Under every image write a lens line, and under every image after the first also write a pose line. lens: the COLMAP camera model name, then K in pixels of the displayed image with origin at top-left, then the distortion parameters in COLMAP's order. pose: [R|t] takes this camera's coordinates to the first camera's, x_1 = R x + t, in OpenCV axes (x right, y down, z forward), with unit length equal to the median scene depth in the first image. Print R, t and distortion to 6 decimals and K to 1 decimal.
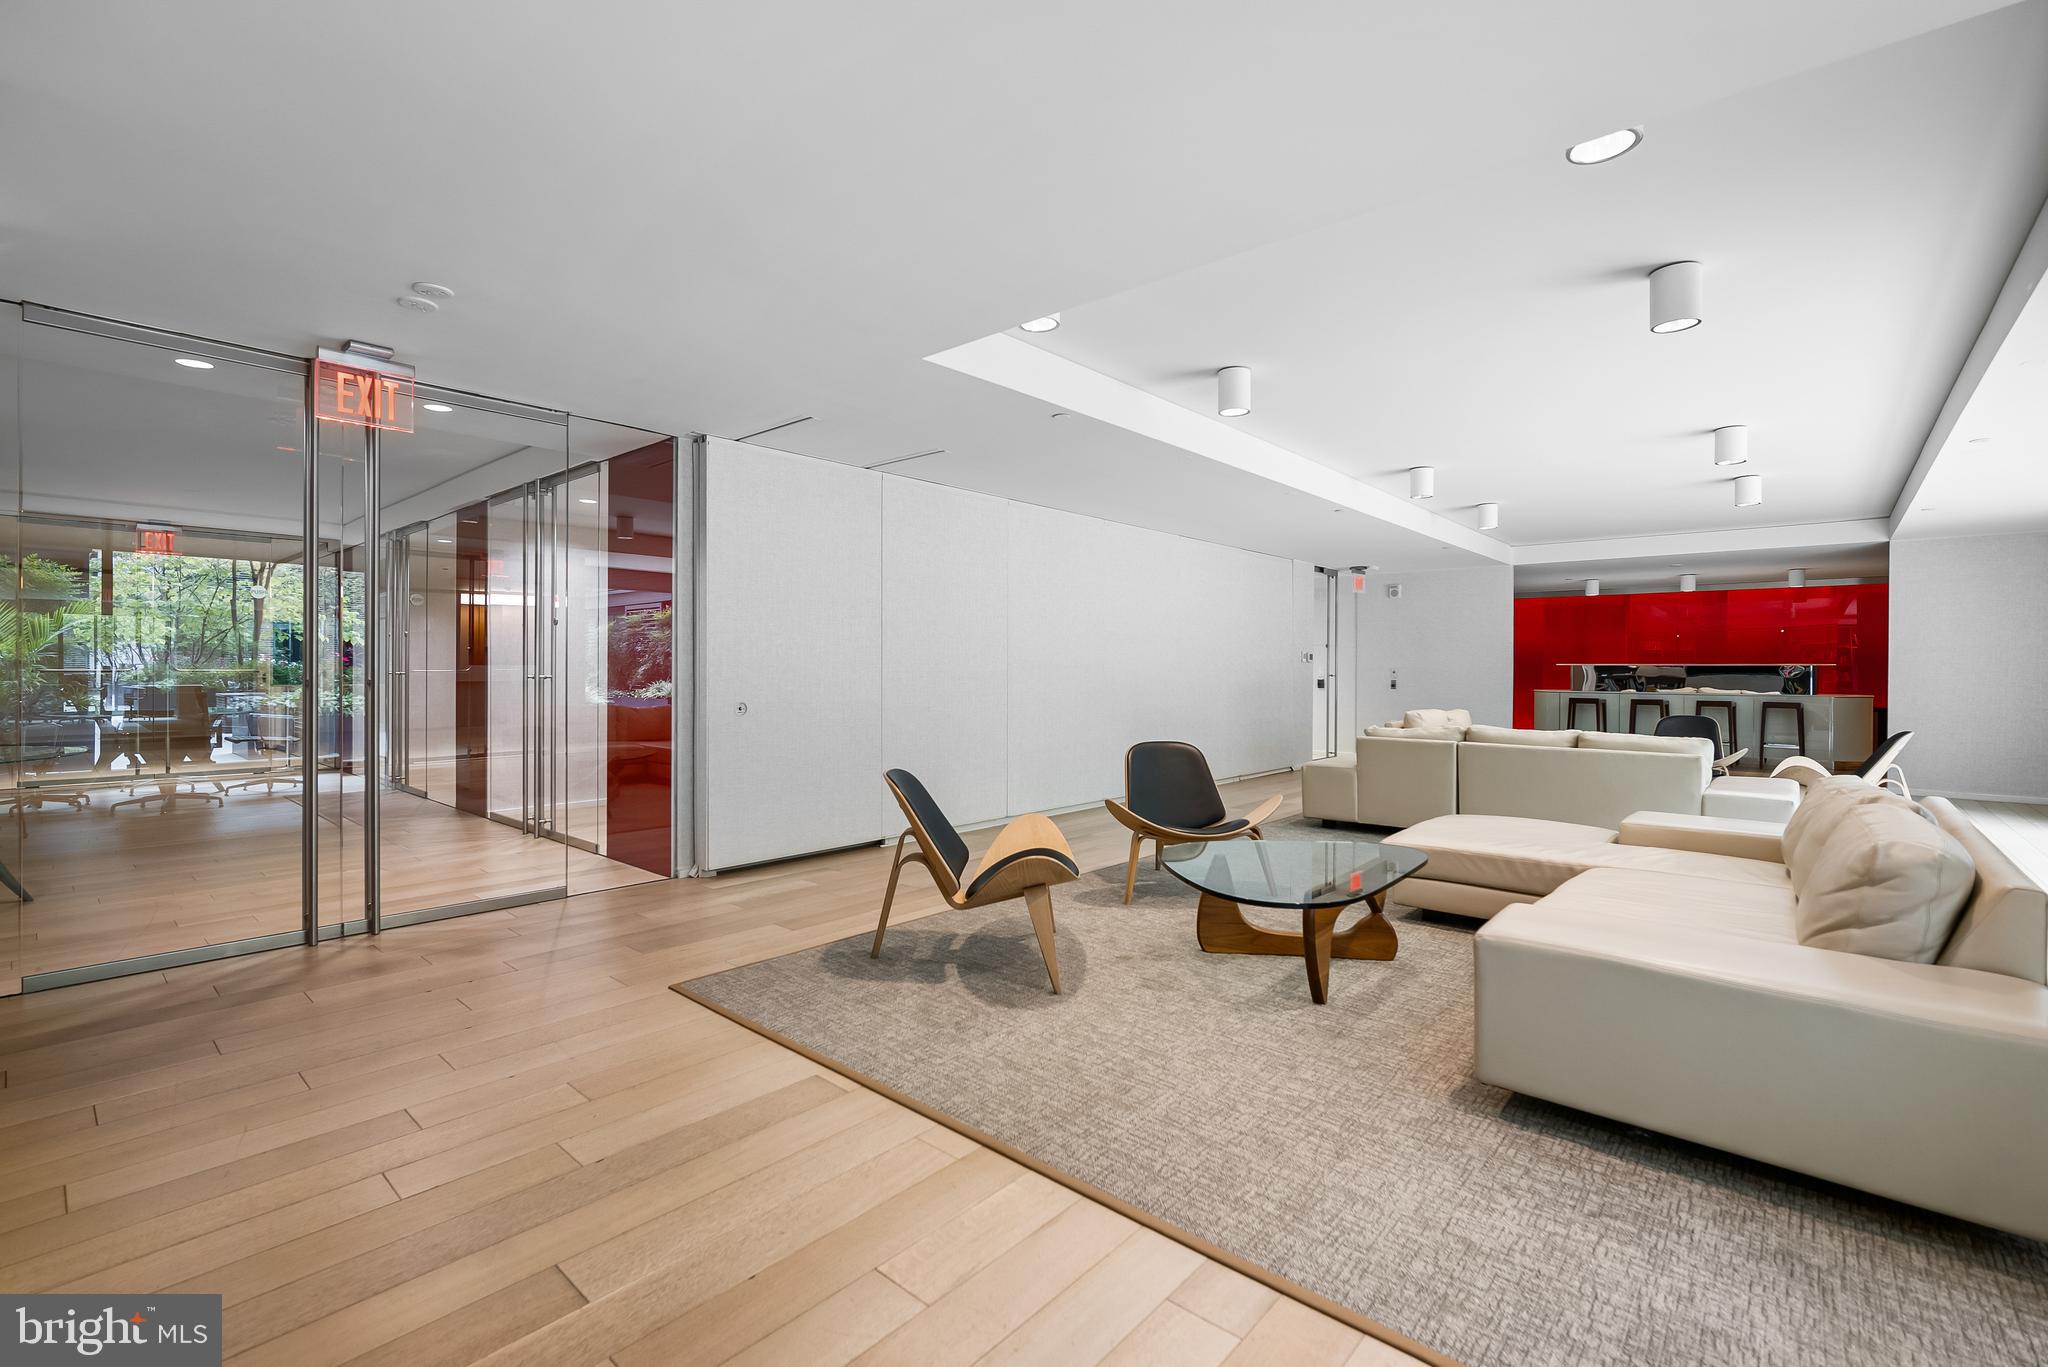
lens RADIAL K [[895.0, 0, 1021.8], [0, 895.0, 676.4], [0, 0, 1]] dist [-0.001703, -0.000071]
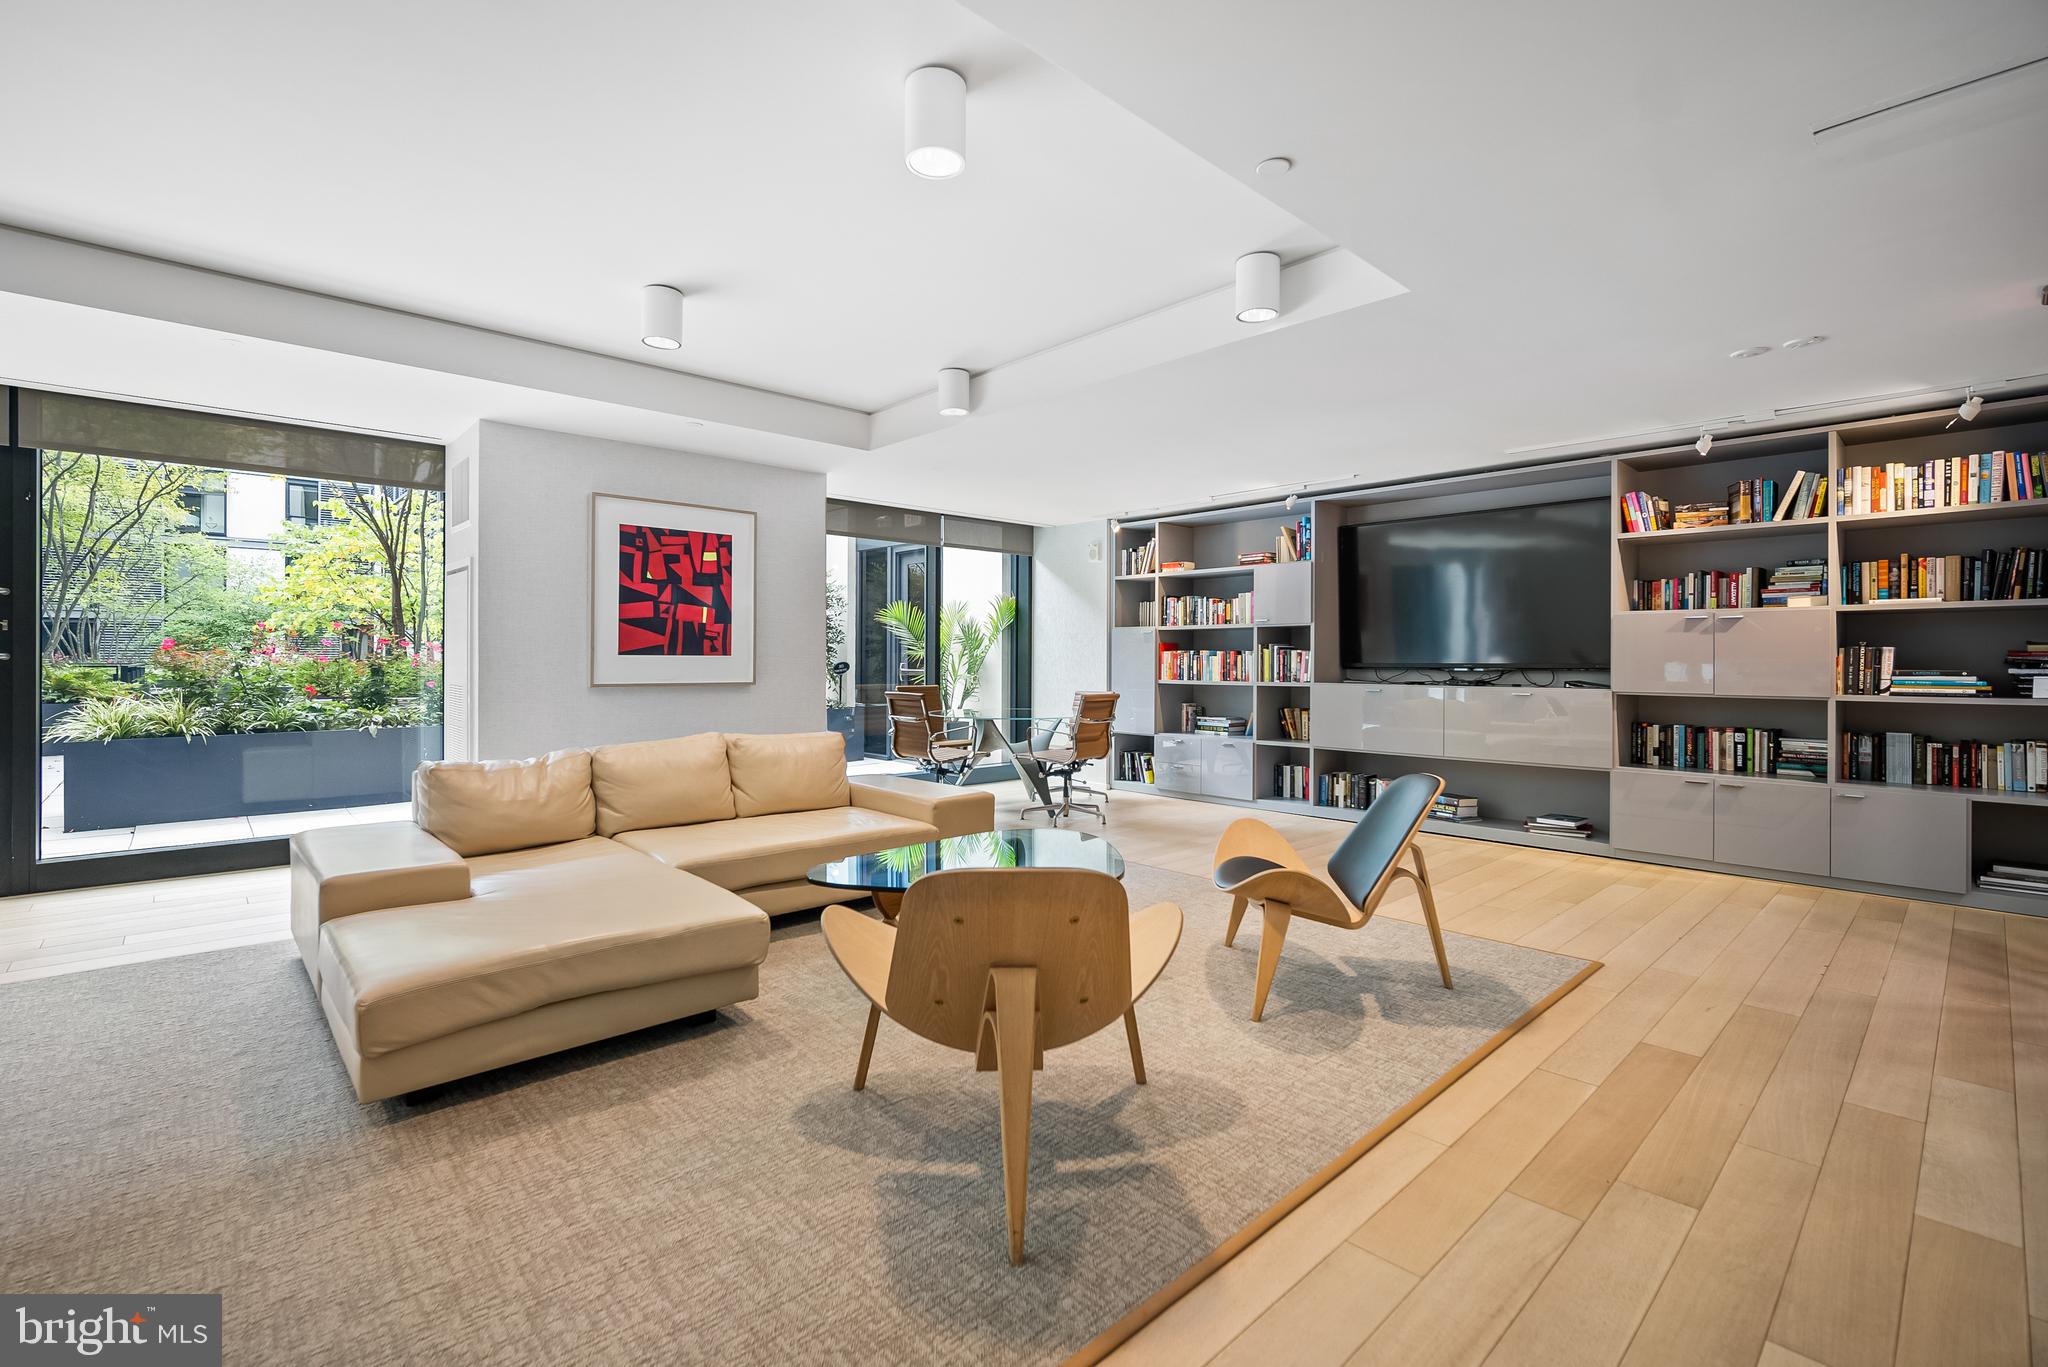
lens RADIAL K [[895.0, 0, 1028.7], [0, 895.0, 669.9], [0, 0, 1]] dist [-0.001703, -0.000071]
pose [[-0.995434, -0.004572, 0.095345, 0.160681], [-0.003641, 0.999944, 0.009927, -0.007354], [-0.095385, 0.009534, -0.995395, 1.857526]]
